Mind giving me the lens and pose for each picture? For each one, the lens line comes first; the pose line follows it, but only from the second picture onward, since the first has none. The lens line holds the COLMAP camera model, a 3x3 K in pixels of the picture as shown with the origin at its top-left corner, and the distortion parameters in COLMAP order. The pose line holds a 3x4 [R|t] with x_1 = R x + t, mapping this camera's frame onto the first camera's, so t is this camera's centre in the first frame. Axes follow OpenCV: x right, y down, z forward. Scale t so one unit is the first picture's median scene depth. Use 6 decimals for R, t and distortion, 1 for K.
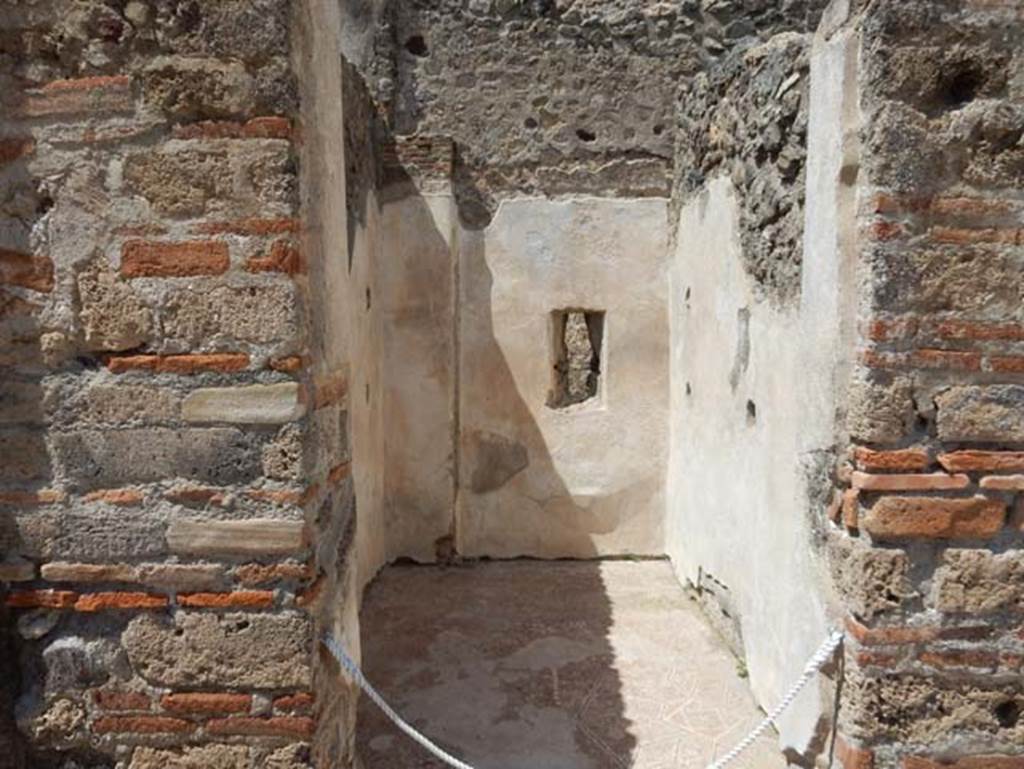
lens RADIAL K [[753.2, 0, 505.0], [0, 753.2, 387.5], [0, 0, 1]] dist [-0.012100, 0.005054]
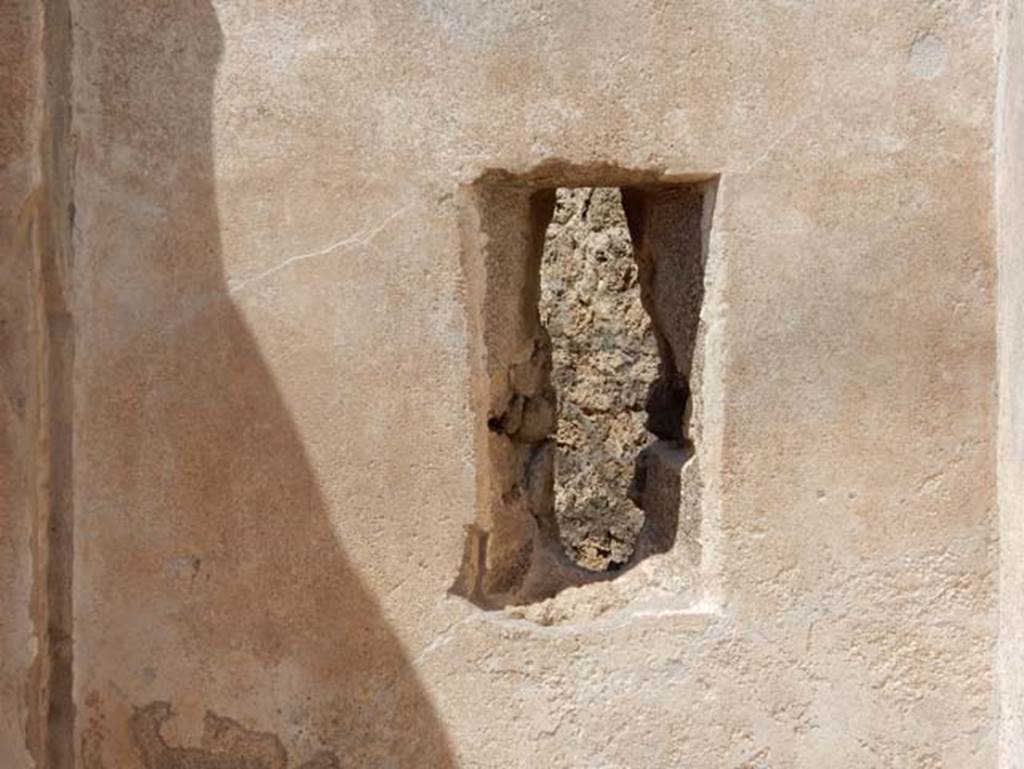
lens RADIAL K [[753.2, 0, 521.1], [0, 753.2, 385.6], [0, 0, 1]] dist [-0.012100, 0.005054]
pose [[0.999845, 0.001577, -0.017530, 0.078512], [-0.001632, 0.999994, -0.003157, -0.037919], [0.017525, 0.003185, 0.999841, 0.773122]]
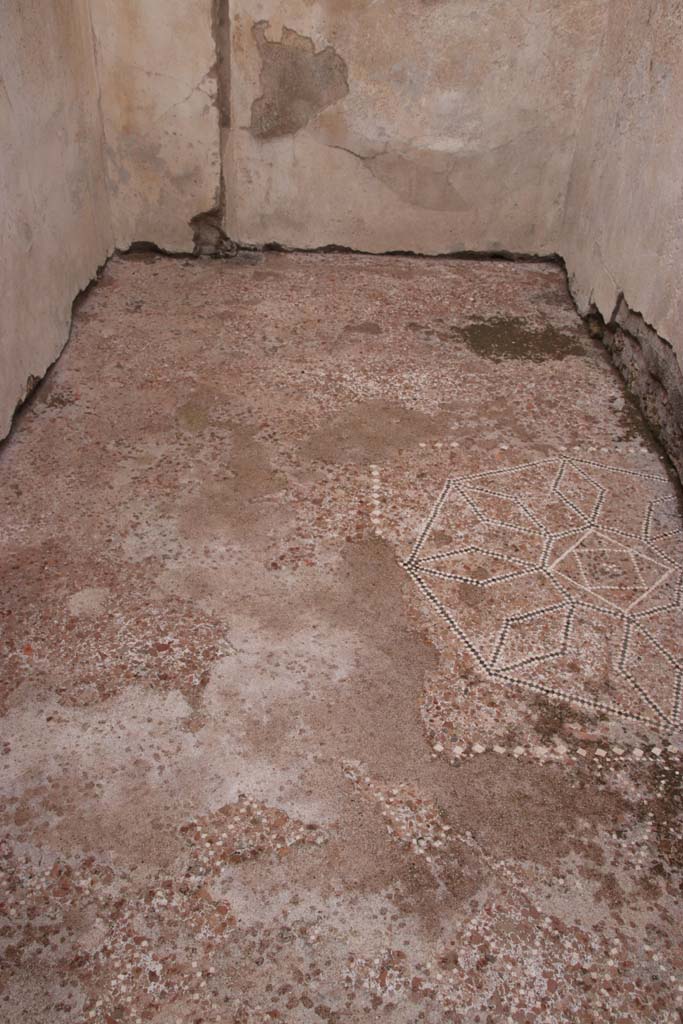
lens RADIAL K [[979.7, 0, 350.3], [0, 979.7, 514.3], [0, 0, 1]] dist [0.020565, 0.000000]
pose [[0.998467, 0.026803, 0.048437, 0.004422], [-0.047745, 0.859787, 0.508416, -0.002417], [-0.028019, -0.509949, 0.859748, 0.183505]]
